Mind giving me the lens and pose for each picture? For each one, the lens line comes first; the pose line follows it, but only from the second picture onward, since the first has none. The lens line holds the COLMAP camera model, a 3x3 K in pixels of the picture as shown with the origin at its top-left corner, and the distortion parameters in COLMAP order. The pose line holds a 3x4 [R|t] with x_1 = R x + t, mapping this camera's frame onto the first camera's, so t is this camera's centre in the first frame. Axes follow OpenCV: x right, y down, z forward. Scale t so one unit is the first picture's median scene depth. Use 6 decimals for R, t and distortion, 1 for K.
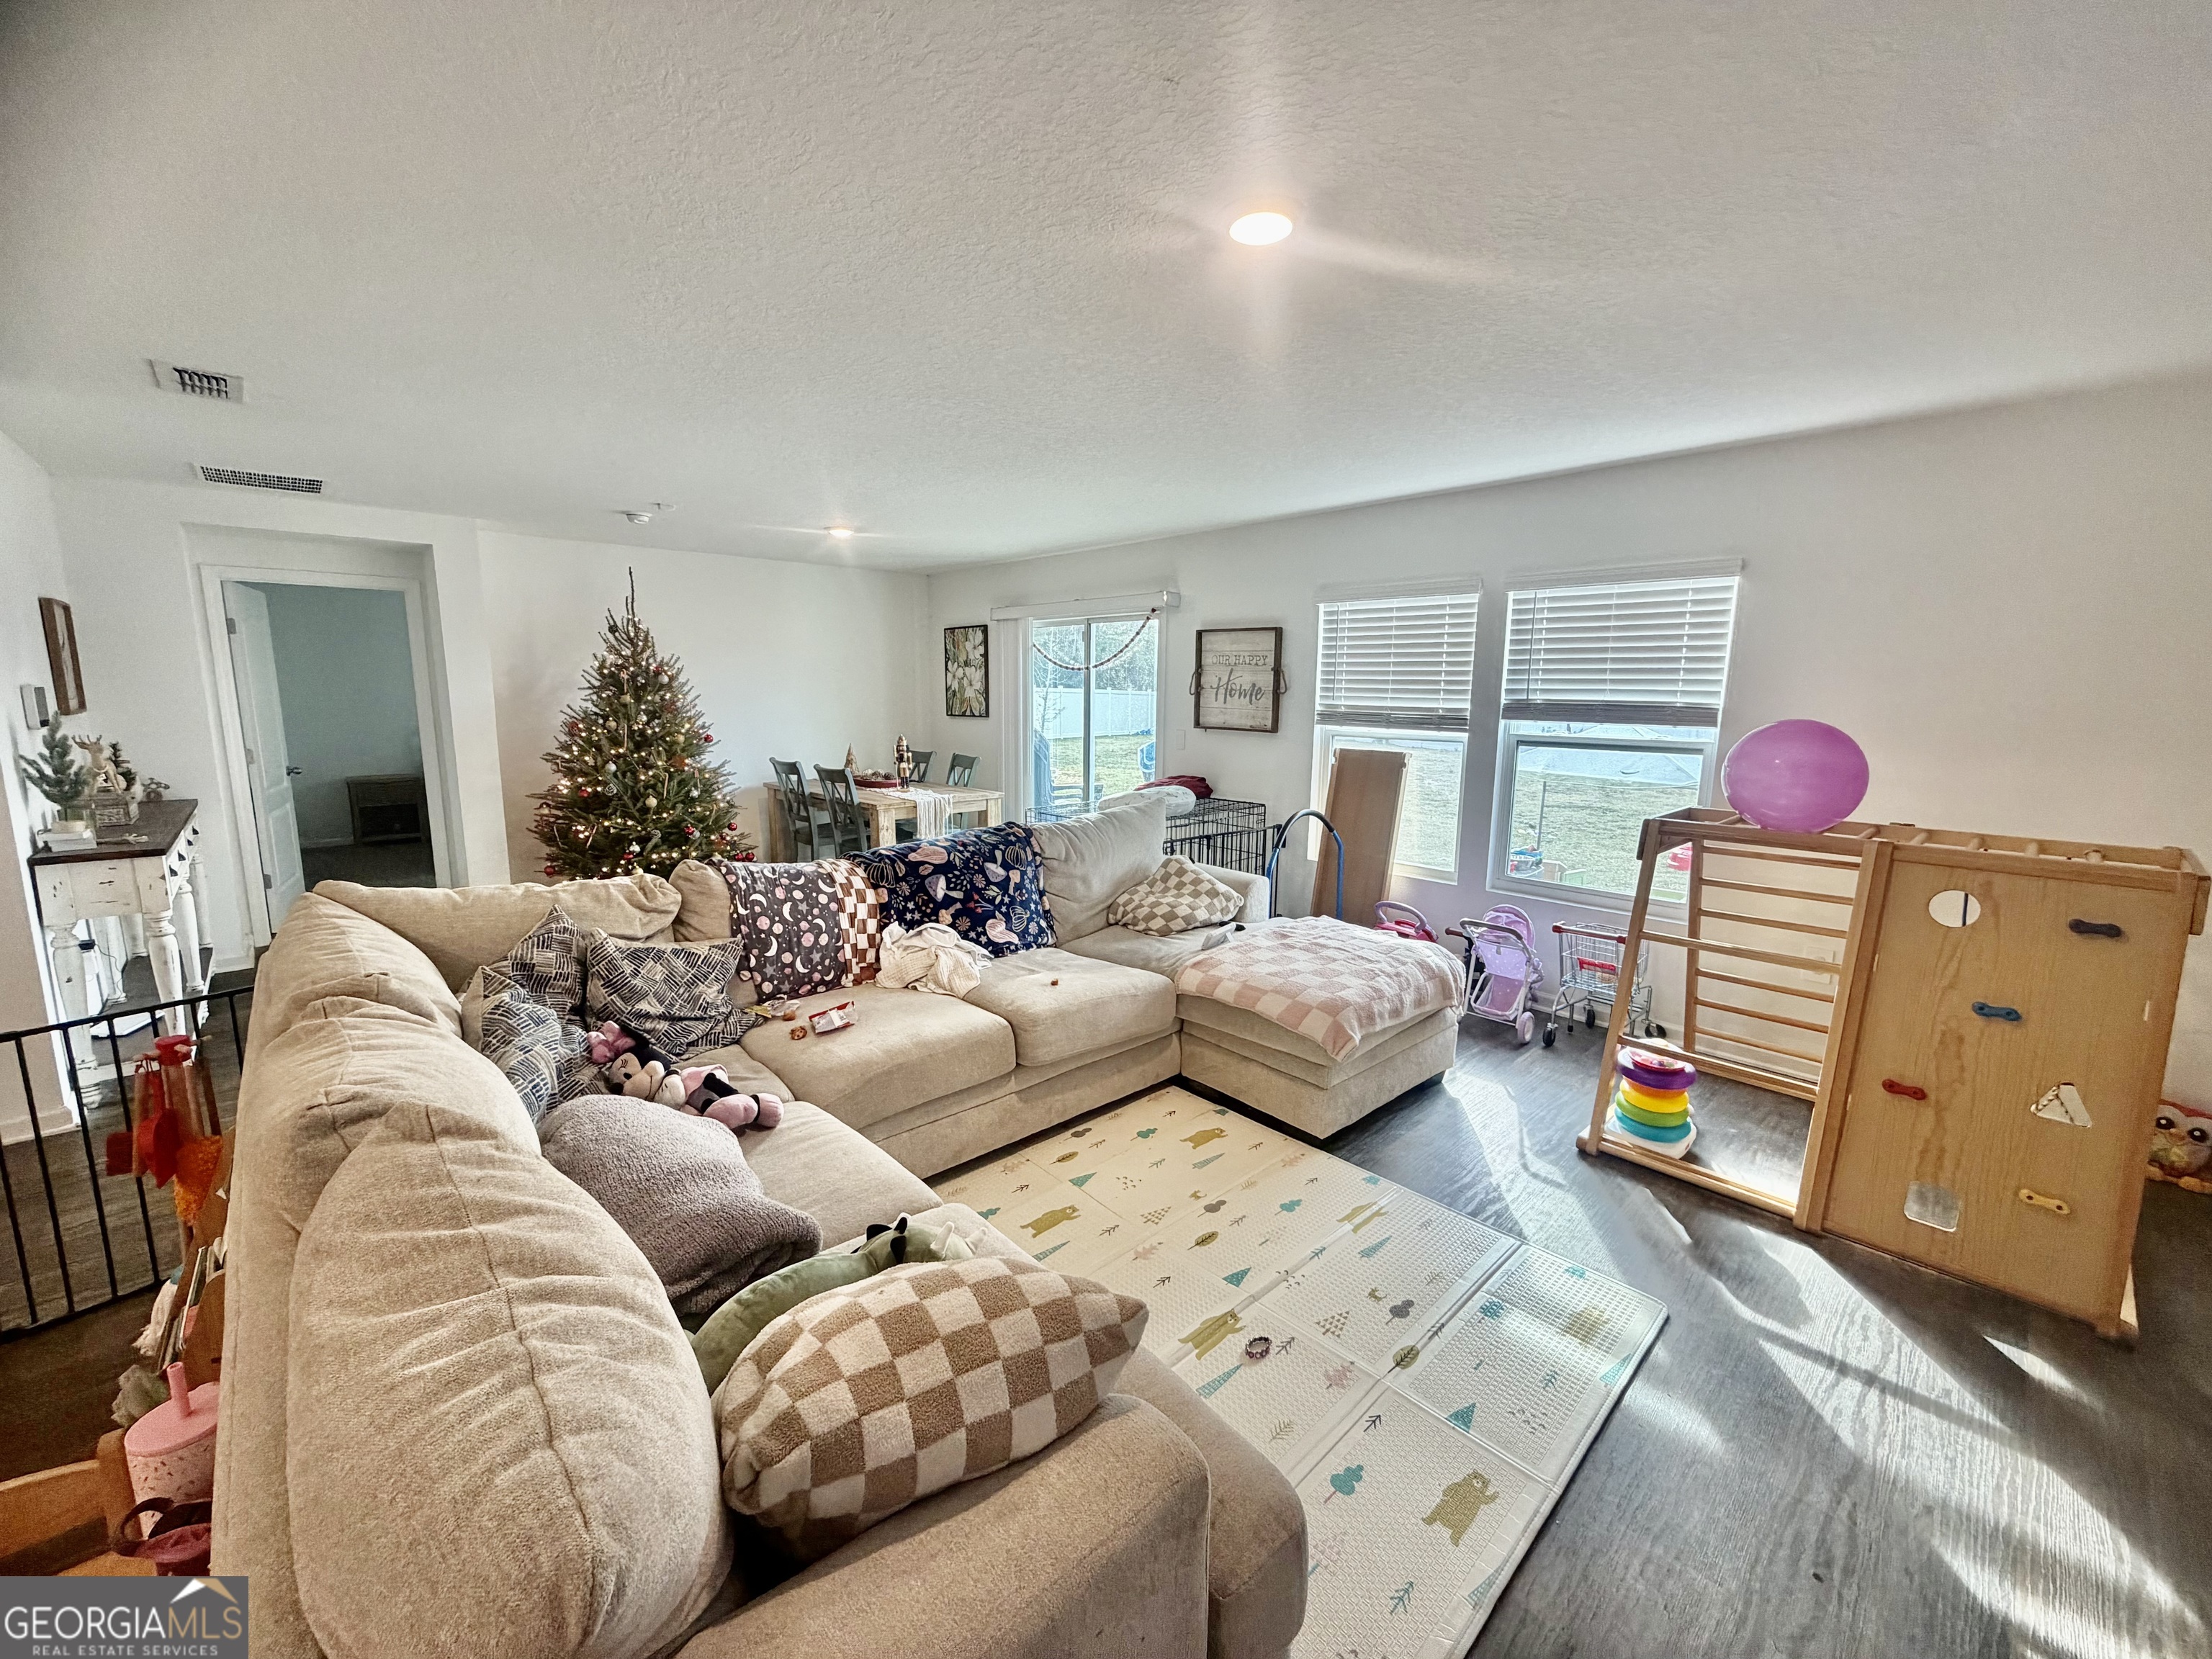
lens RADIAL K [[880.7, 0, 1096.6], [0, 880.7, 830.2], [0, 0, 1]] dist [0.000742, 0.000204]
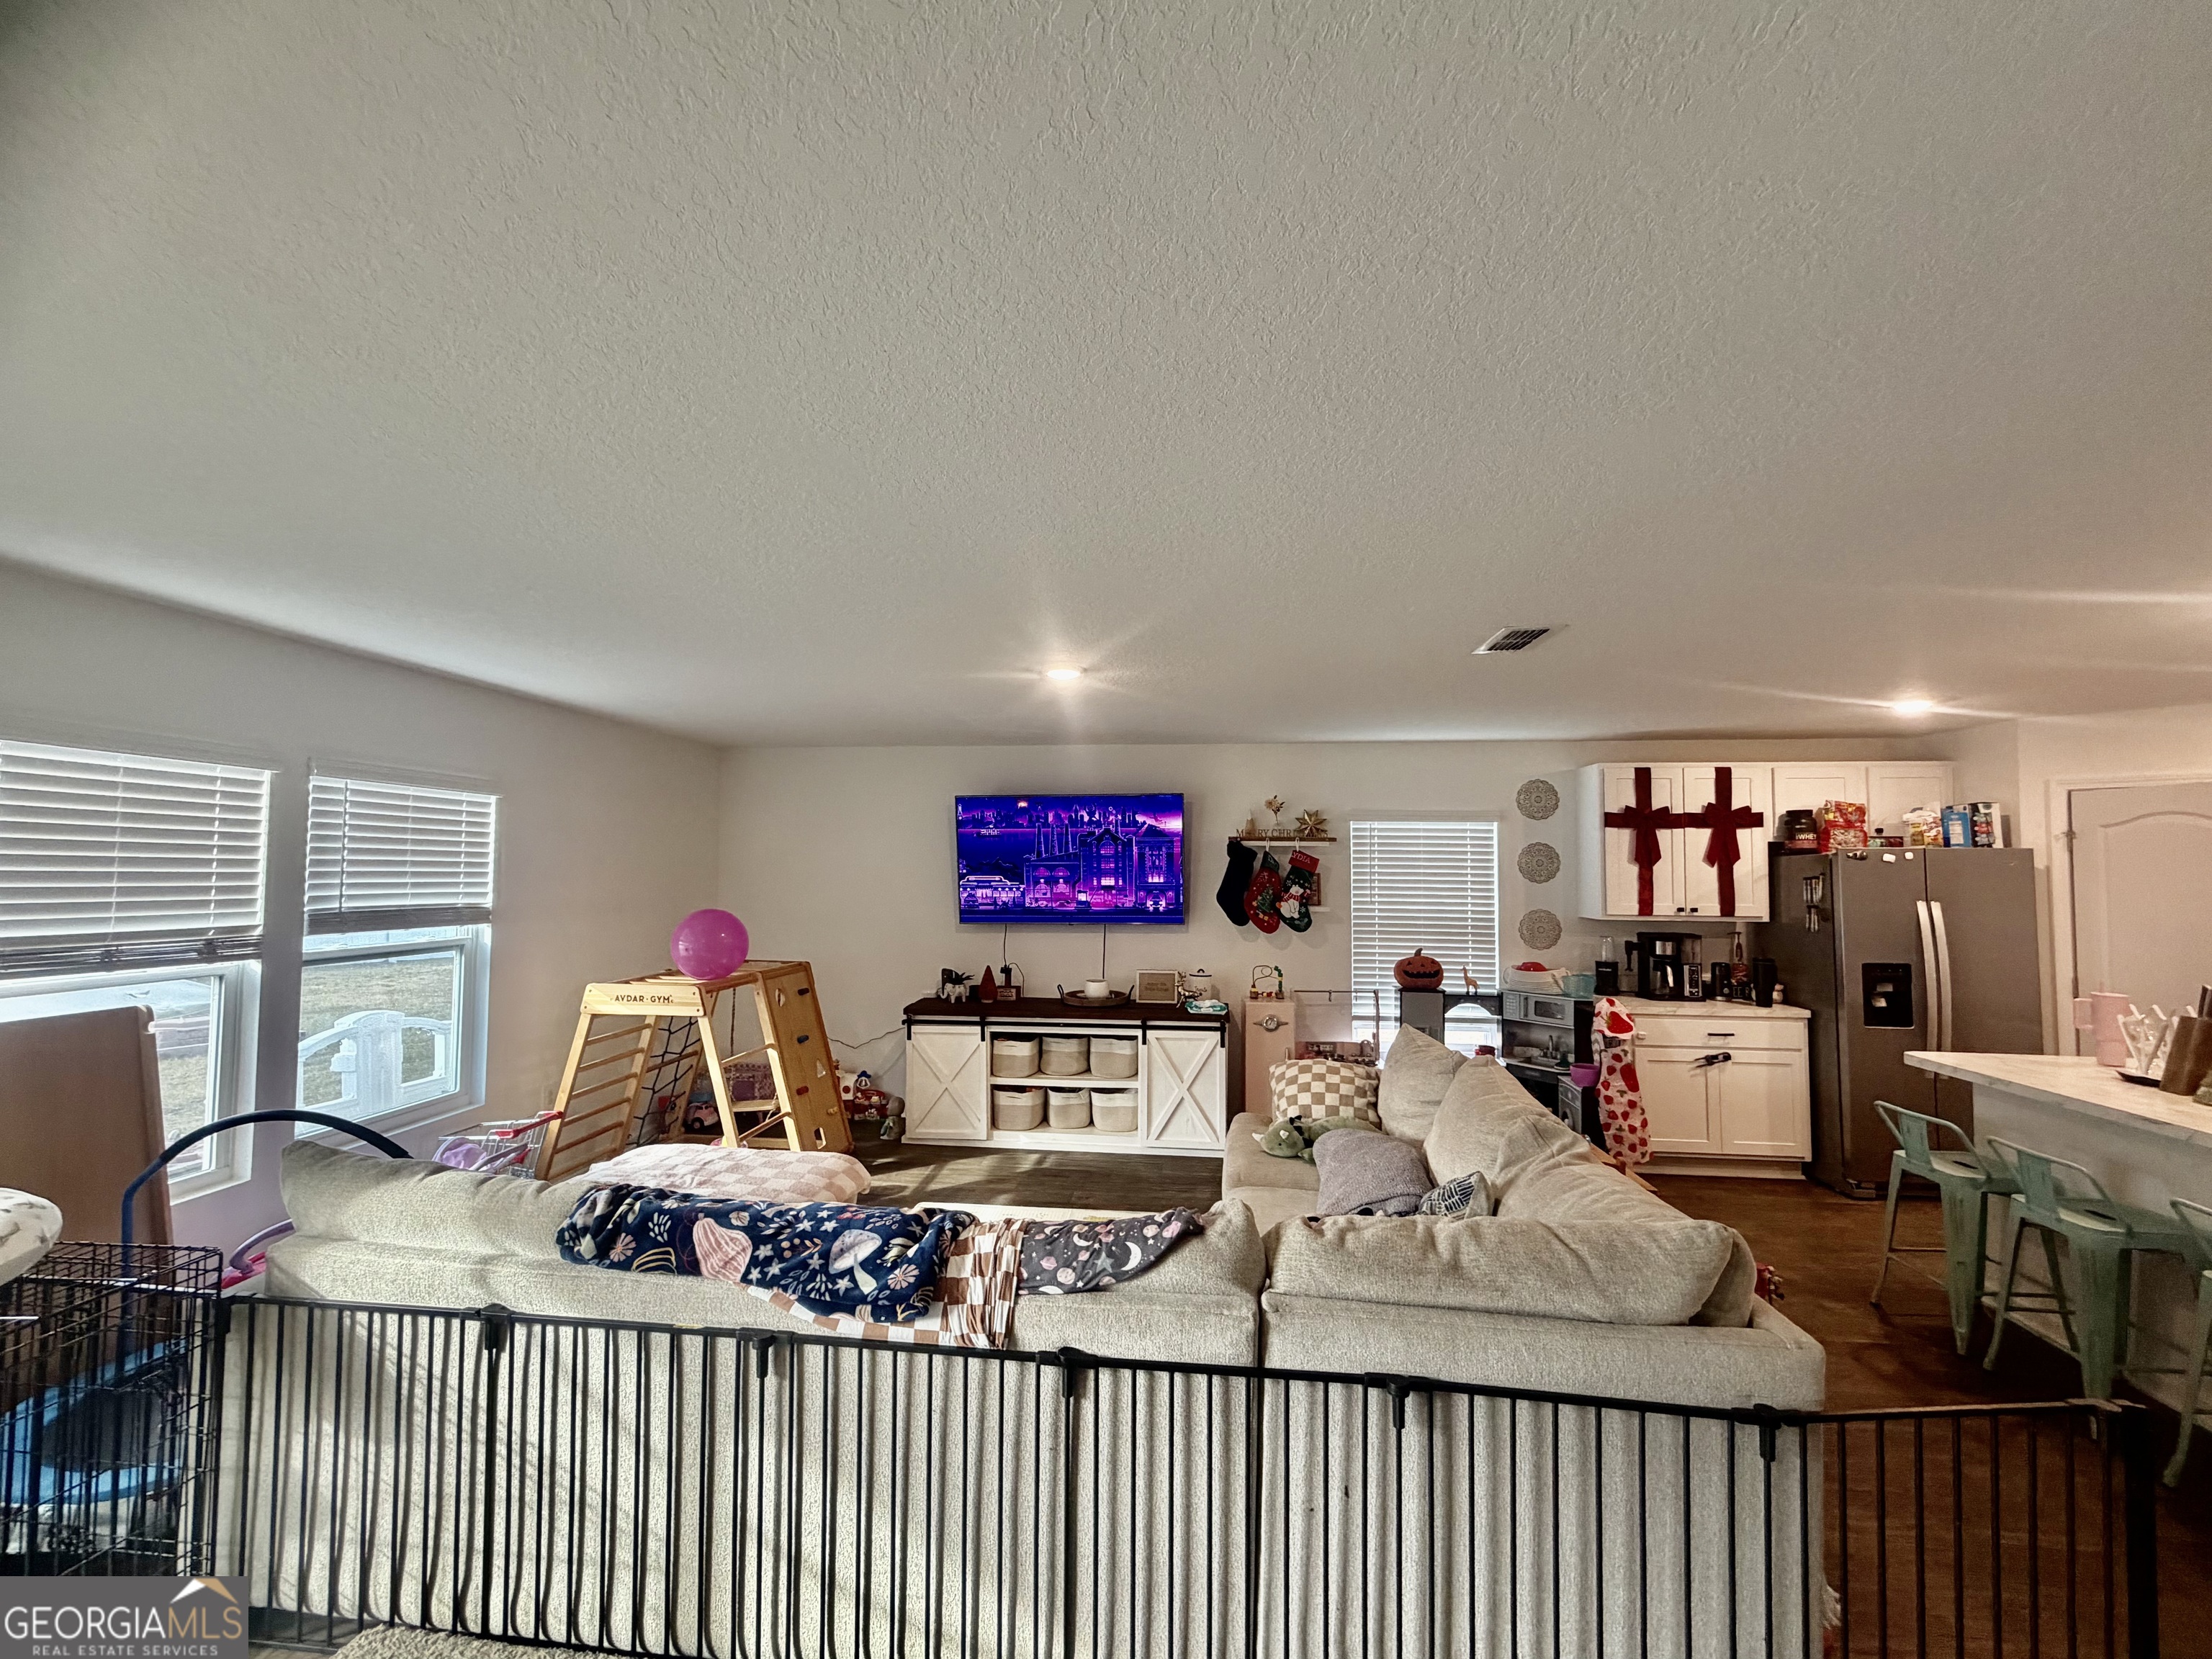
lens RADIAL K [[880.7, 0, 1096.6], [0, 880.7, 830.2], [0, 0, 1]] dist [0.000742, 0.000204]
pose [[-0.635936, 0.026768, 0.771277, -0.617662], [0.116996, 0.991191, 0.062065, -0.194651], [-0.762822, 0.129705, -0.633466, 1.001640]]
